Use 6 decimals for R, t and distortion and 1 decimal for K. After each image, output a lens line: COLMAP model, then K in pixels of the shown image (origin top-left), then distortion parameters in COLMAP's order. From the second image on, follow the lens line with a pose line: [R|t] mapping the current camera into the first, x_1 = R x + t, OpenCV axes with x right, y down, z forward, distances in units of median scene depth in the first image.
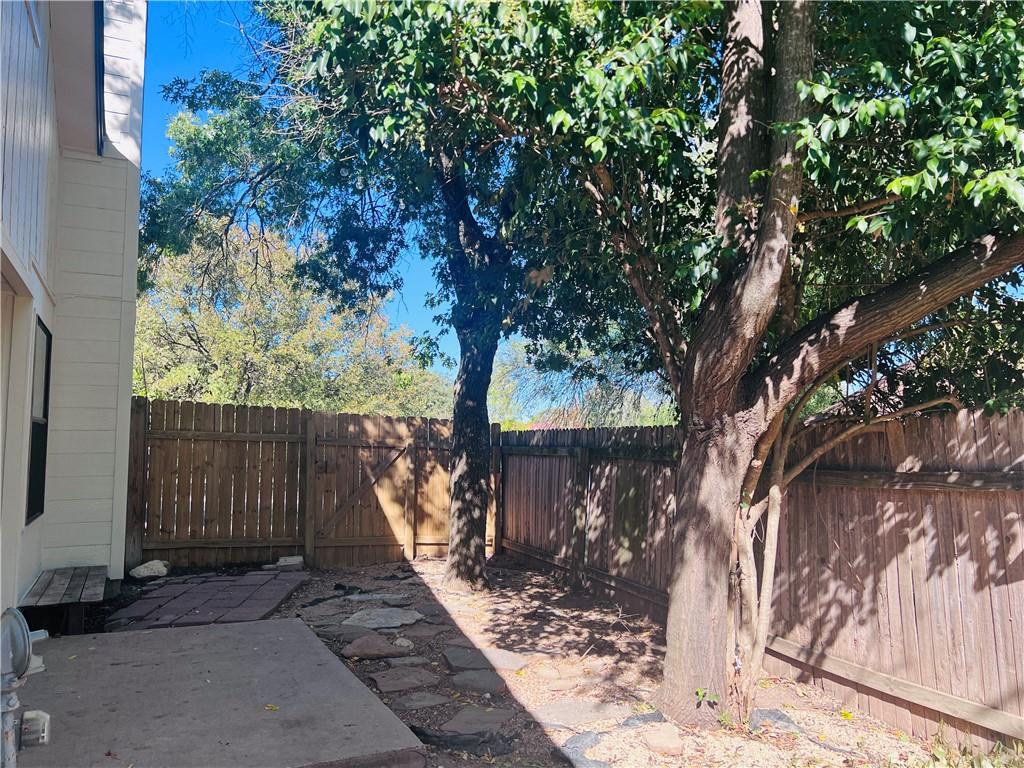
lens RADIAL K [[779.4, 0, 512.6], [0, 779.4, 368.8], [0, 0, 1]] dist [0.018405, -0.001083]
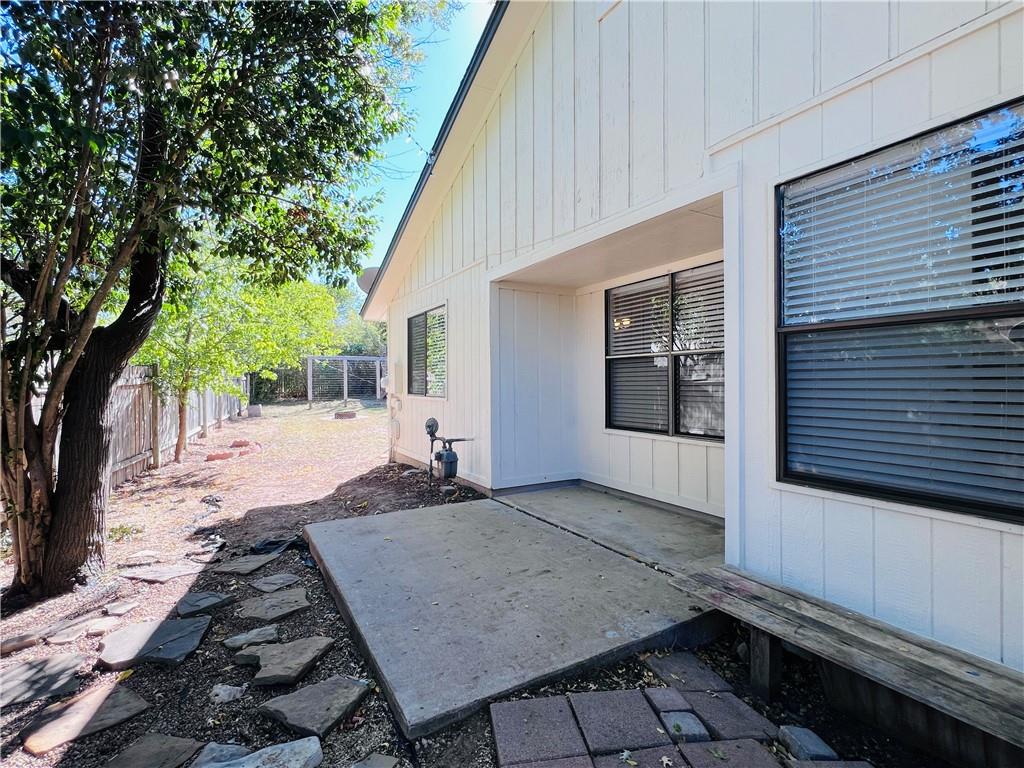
lens RADIAL K [[491.1, 0, 502.6], [0, 491.1, 384.5], [0, 0, 1]] dist [0.000088, 0.000116]
pose [[-0.998188, 0.006436, -0.059825, -0.326816], [0.012039, 0.995519, -0.093788, 0.144391], [0.058954, -0.094338, -0.993793, 1.381758]]
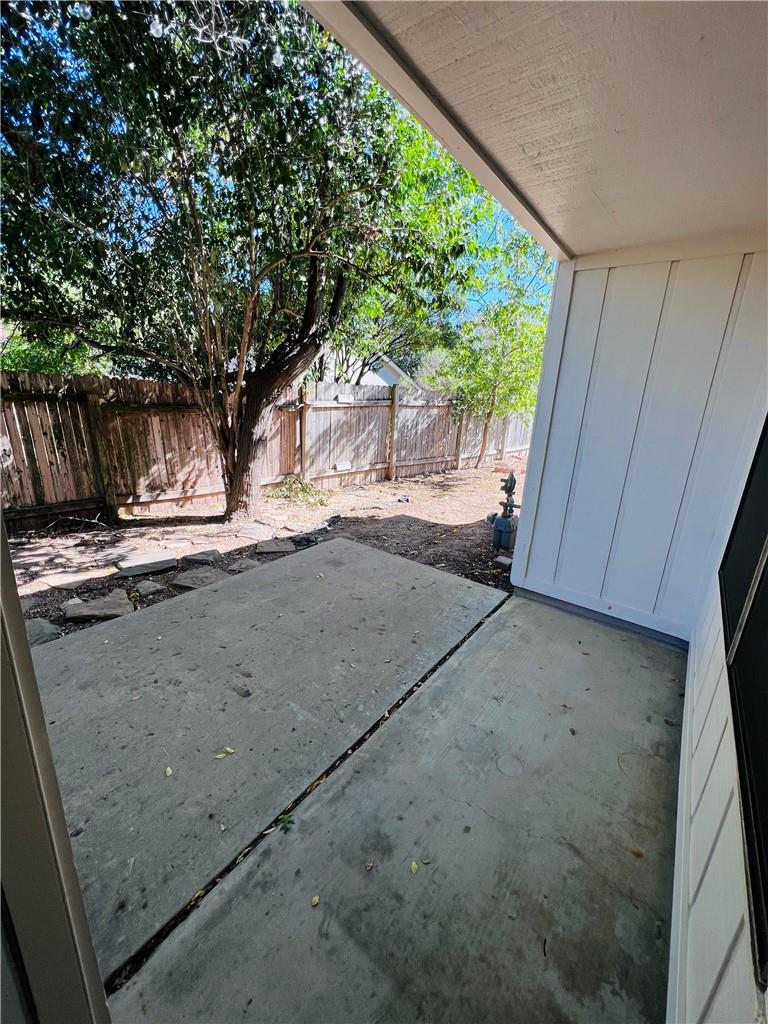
lens RADIAL K [[409.6, 0, 383.5], [0, 409.6, 508.1], [0, 0, 1]] dist [-0.001899, 0.000432]
pose [[-0.453964, -0.268582, 0.849577, -0.719563], [-0.140566, 0.963135, 0.229371, 0.052649], [-0.879863, -0.015295, -0.474982, 0.874741]]
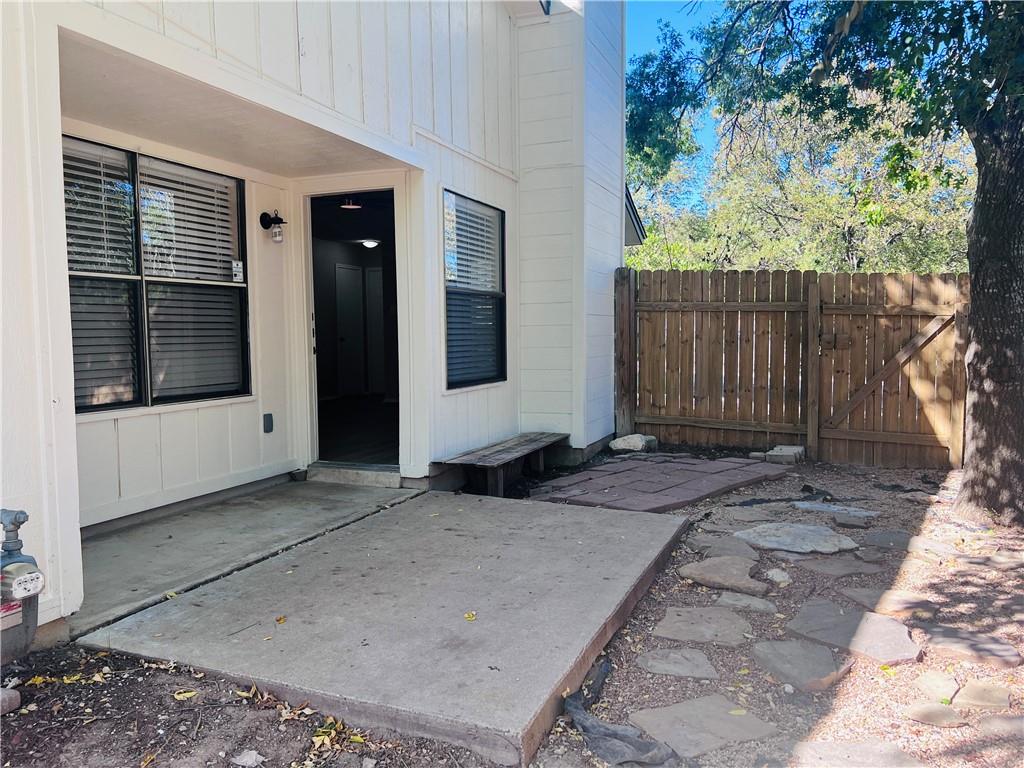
lens RADIAL K [[774.0, 0, 512.0], [0, 774.0, 384.0], [0, 0, 1]] dist [0.109085, -0.164845]
pose [[0.669229, 0.046346, -0.741610, 0.221301], [0.080757, 0.987605, 0.134594, 0.053638], [0.738655, -0.149964, 0.657191, 0.352706]]
